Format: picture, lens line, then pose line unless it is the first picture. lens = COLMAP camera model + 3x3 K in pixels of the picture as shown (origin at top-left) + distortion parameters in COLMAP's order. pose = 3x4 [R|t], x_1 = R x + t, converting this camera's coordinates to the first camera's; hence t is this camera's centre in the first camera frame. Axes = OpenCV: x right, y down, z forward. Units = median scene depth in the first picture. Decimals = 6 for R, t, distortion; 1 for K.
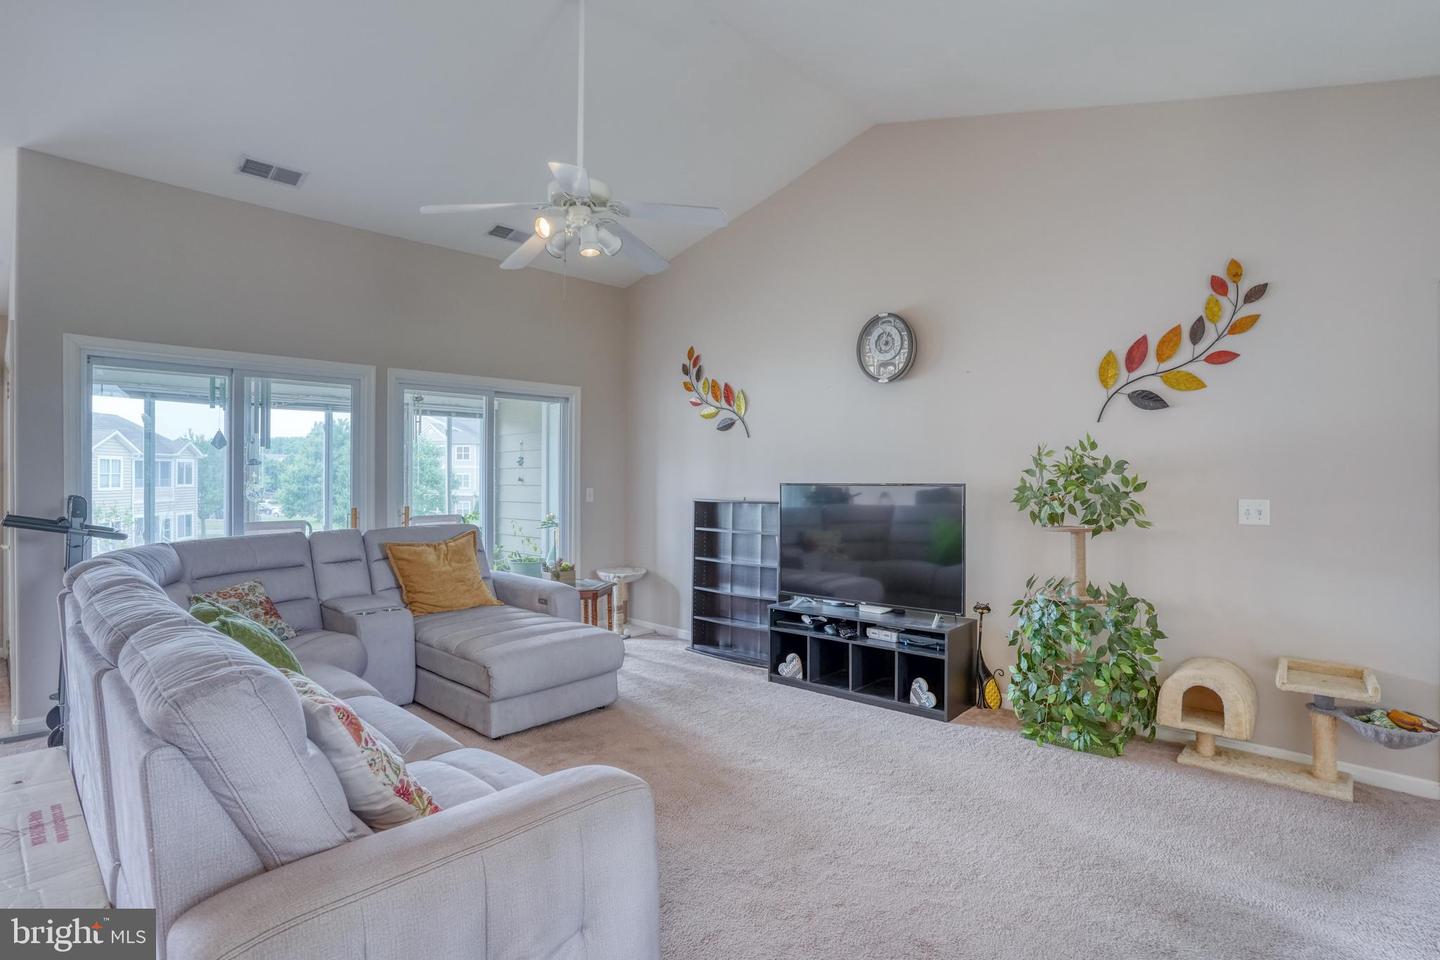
lens RADIAL K [[713.6, 0, 750.5], [0, 713.6, 475.5], [0, 0, 1]] dist [-0.065379, 0.000416]
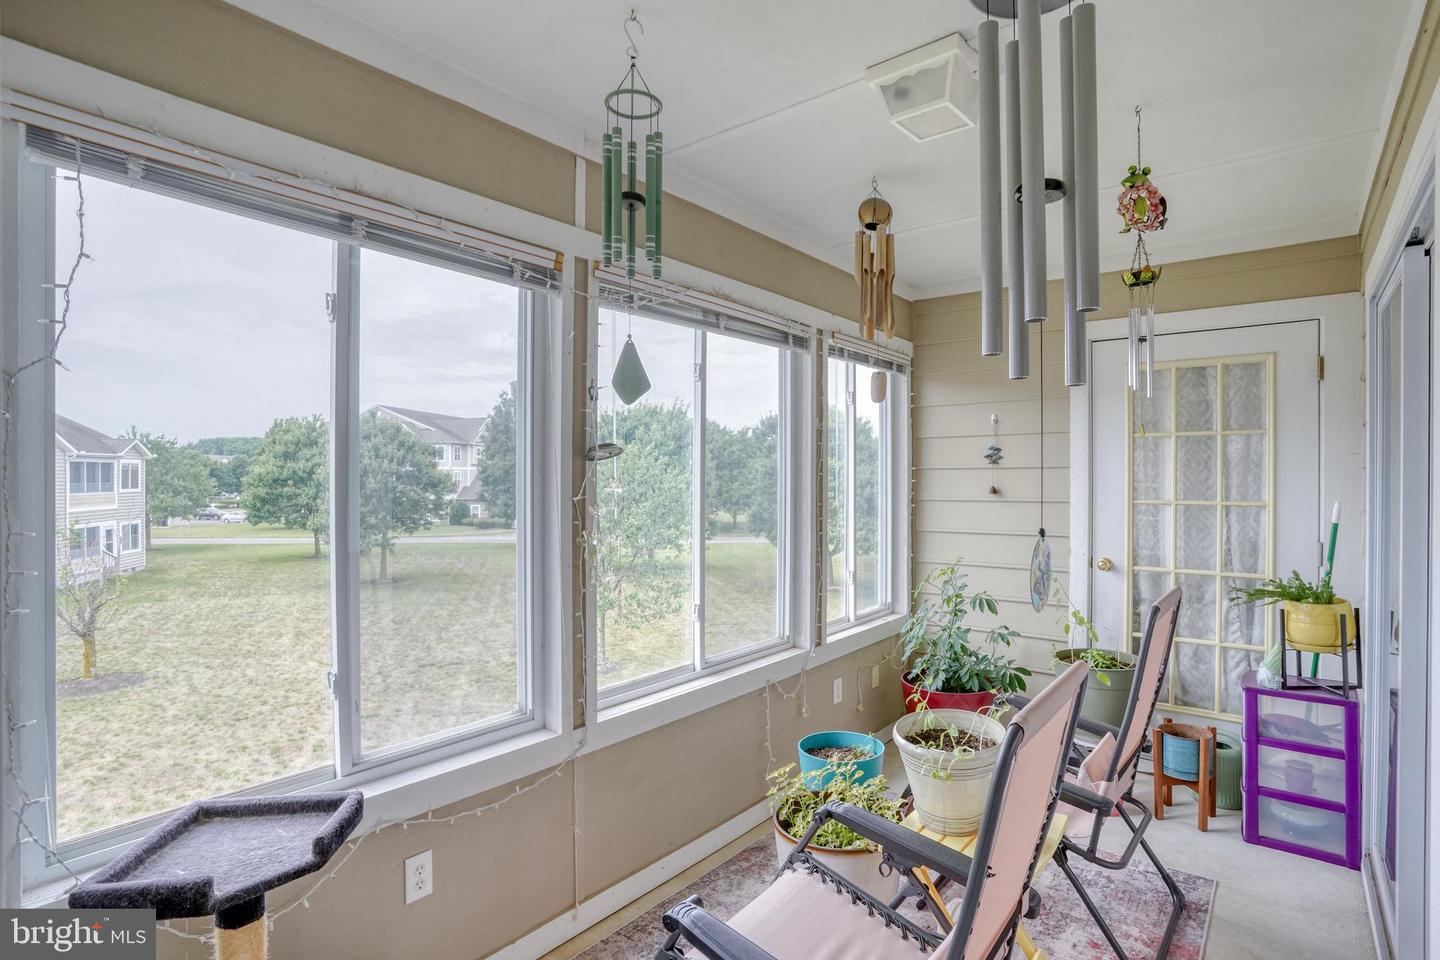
lens RADIAL K [[713.6, 0, 750.5], [0, 713.6, 475.5], [0, 0, 1]] dist [-0.065379, 0.000416]
pose [[0.997844, -0.002820, 0.065571, -0.097805], [0.002880, 0.999996, -0.000825, -0.001013], [-0.065568, 0.001012, 0.997848, 0.091173]]
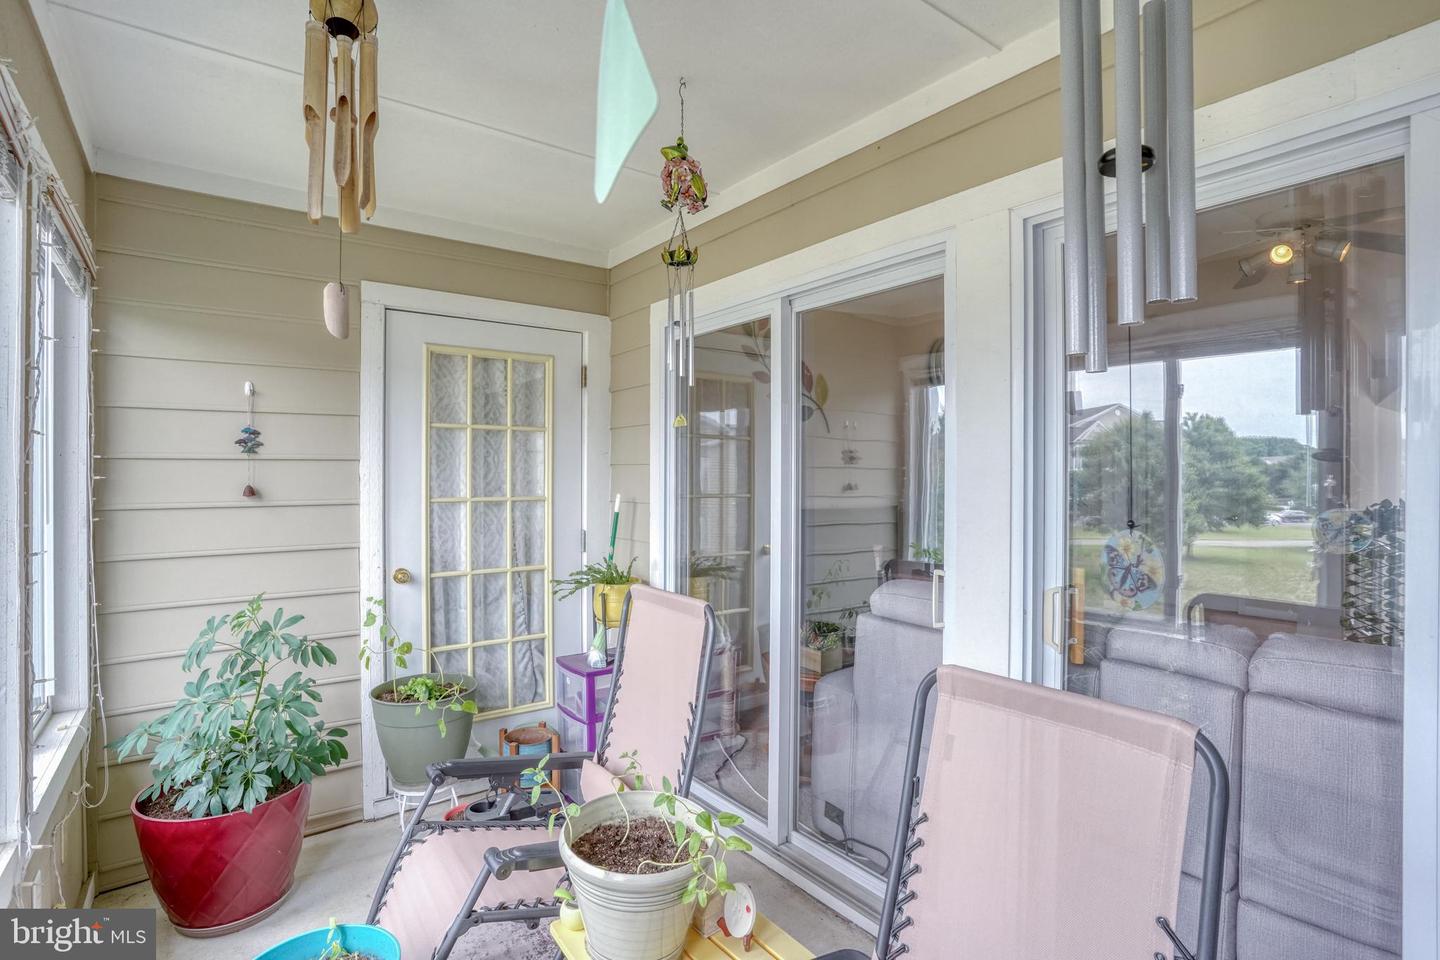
lens RADIAL K [[713.6, 0, 750.5], [0, 713.6, 475.5], [0, 0, 1]] dist [-0.065379, 0.000416]
pose [[0.186949, -0.003017, 0.982365, -0.113325], [0.002029, 0.999994, 0.002685, -0.000535], [-0.982368, 0.001491, 0.186954, 0.125471]]
